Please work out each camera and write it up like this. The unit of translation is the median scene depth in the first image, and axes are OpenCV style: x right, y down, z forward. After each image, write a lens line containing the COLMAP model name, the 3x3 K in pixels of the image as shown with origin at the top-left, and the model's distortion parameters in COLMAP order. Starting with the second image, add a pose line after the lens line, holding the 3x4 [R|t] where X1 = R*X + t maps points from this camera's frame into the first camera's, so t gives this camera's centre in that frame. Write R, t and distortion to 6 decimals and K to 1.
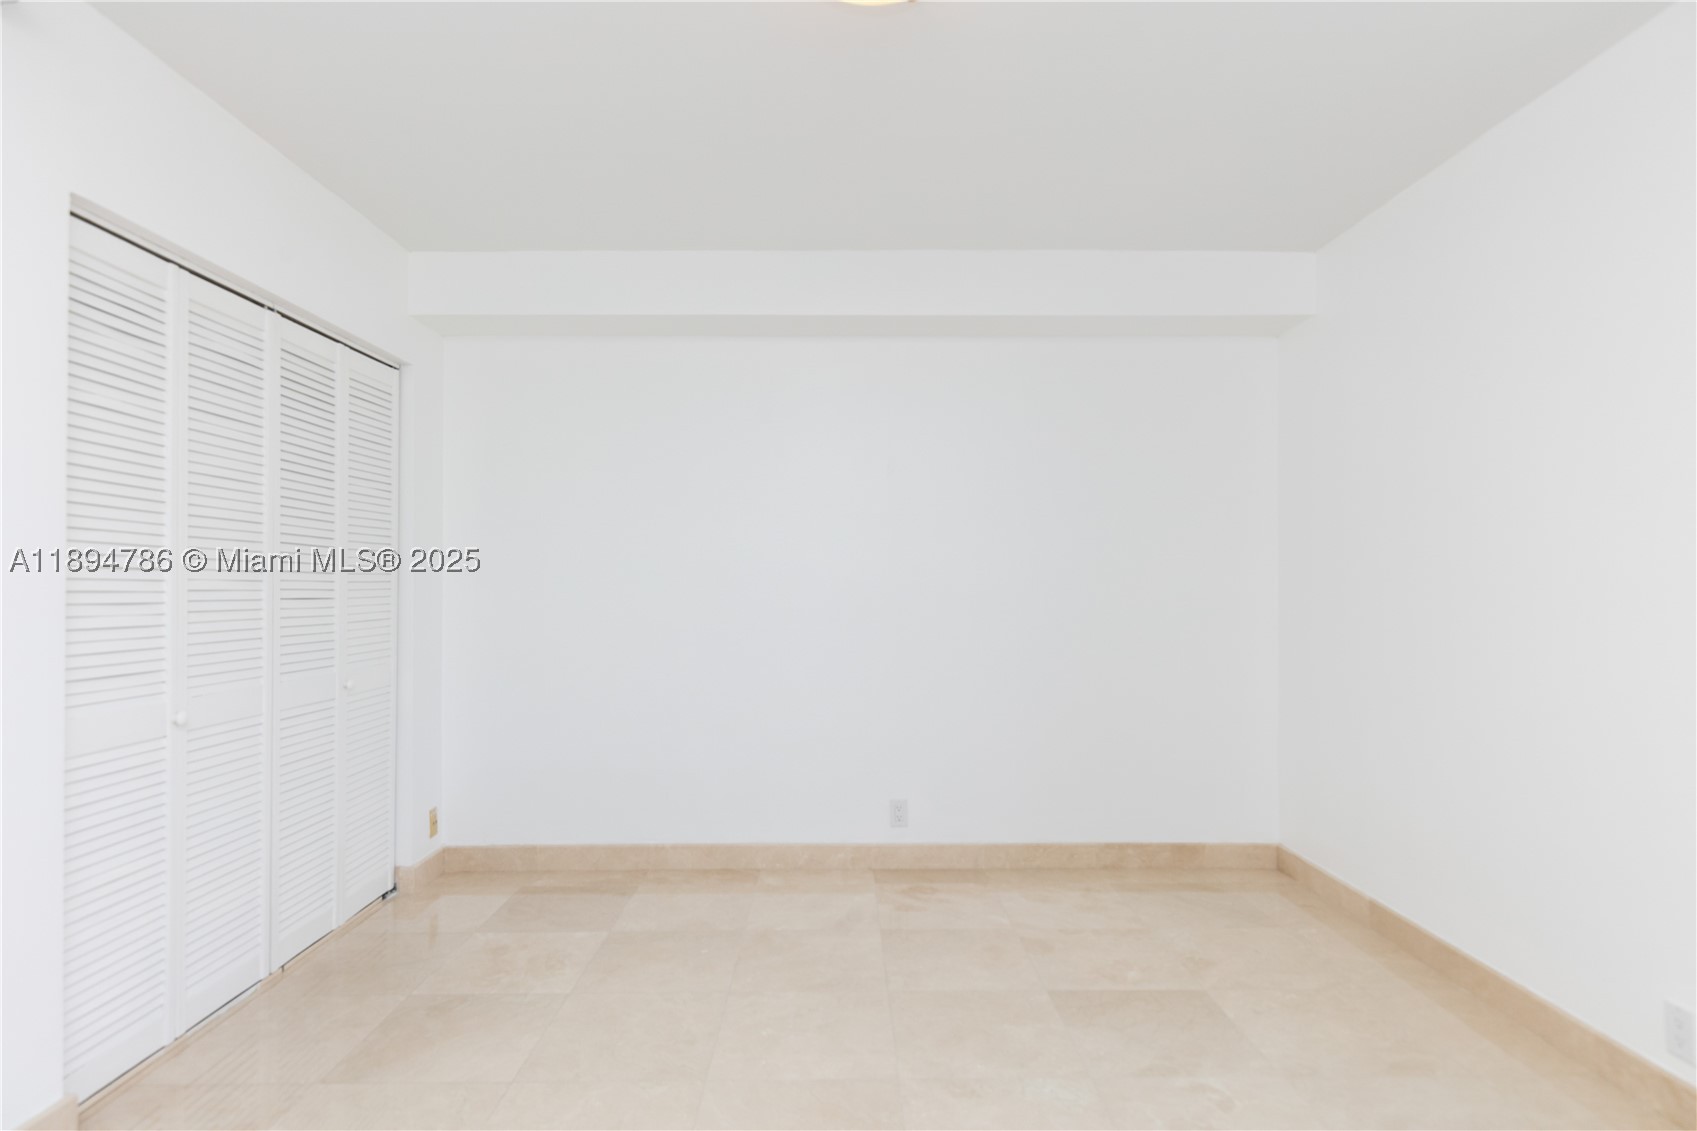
lens RADIAL K [[892.8, 0, 848.8], [0, 892.8, 576.0], [0, 0, 1]] dist [0.002105, -0.000566]
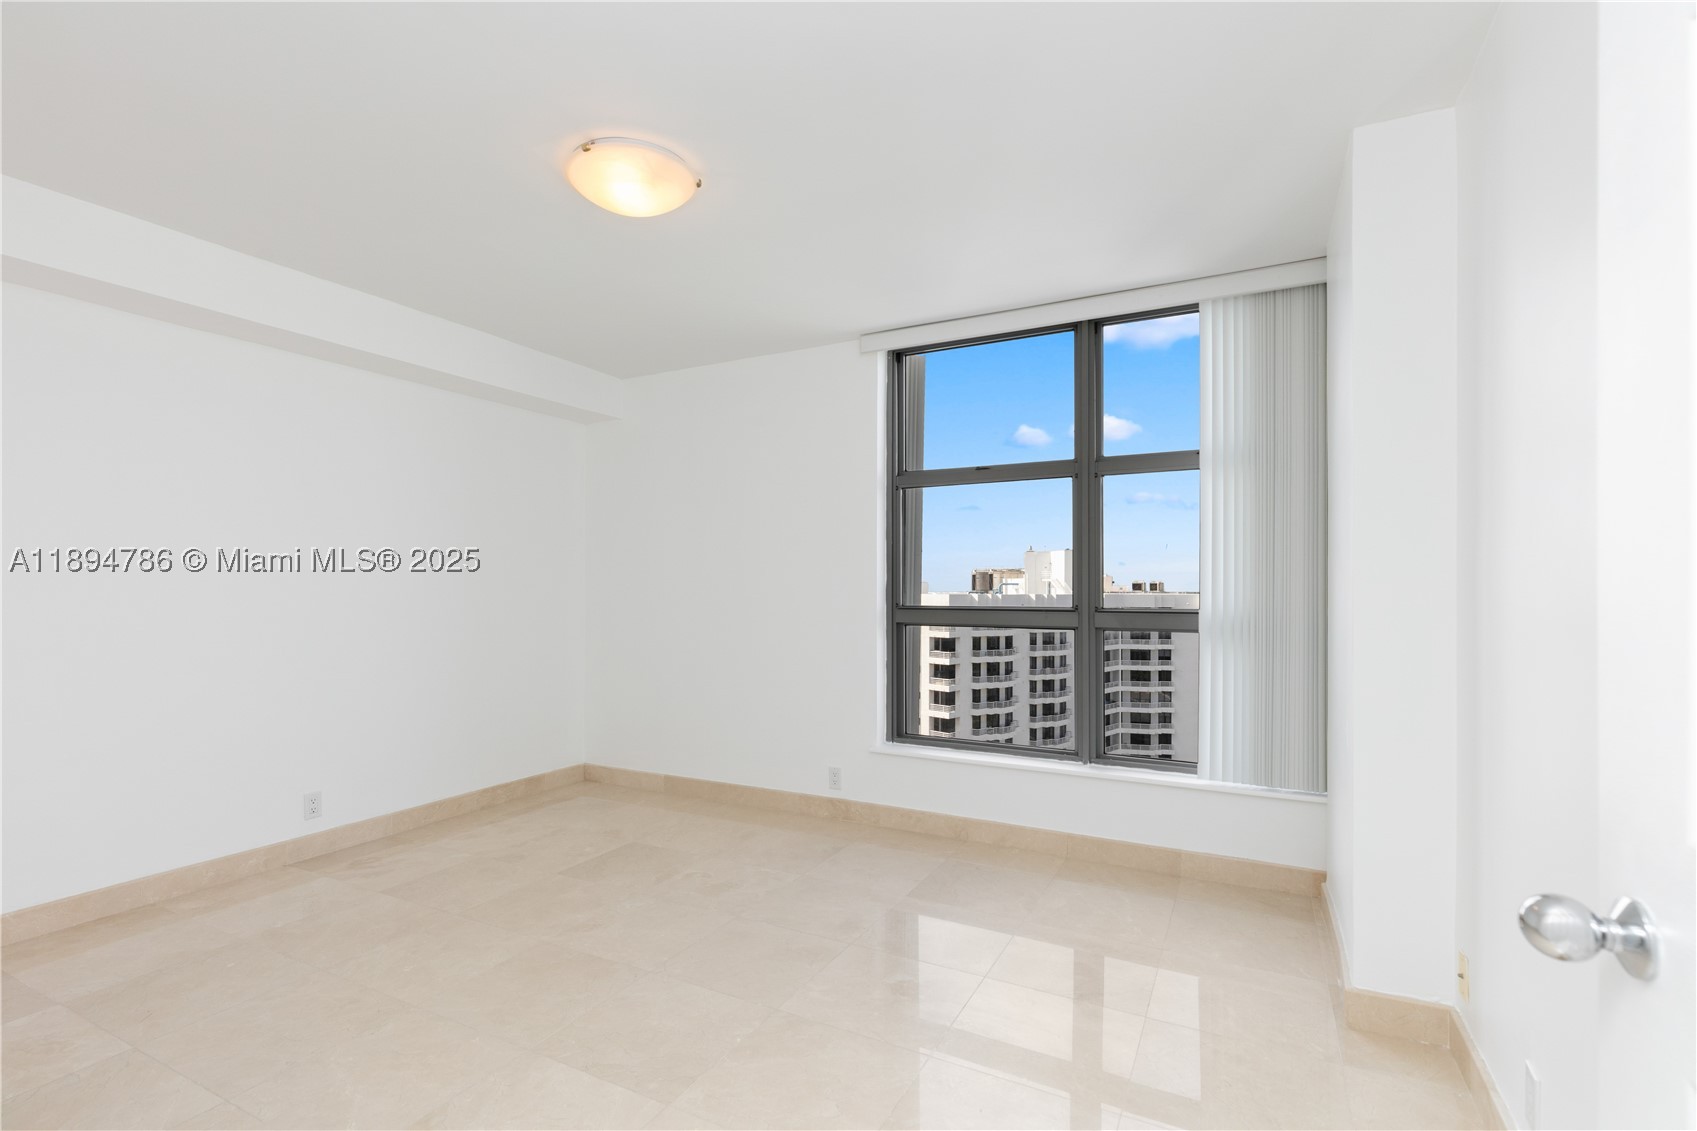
lens RADIAL K [[769.6, 0, 853.4], [0, 769.6, 557.8], [0, 0, 1]] dist [0.005141, -0.000547]
pose [[0.464963, 0.035948, 0.884600, -0.470845], [-0.004617, 0.999260, -0.038181, 0.004724], [-0.885318, 0.013668, 0.464785, 0.002659]]
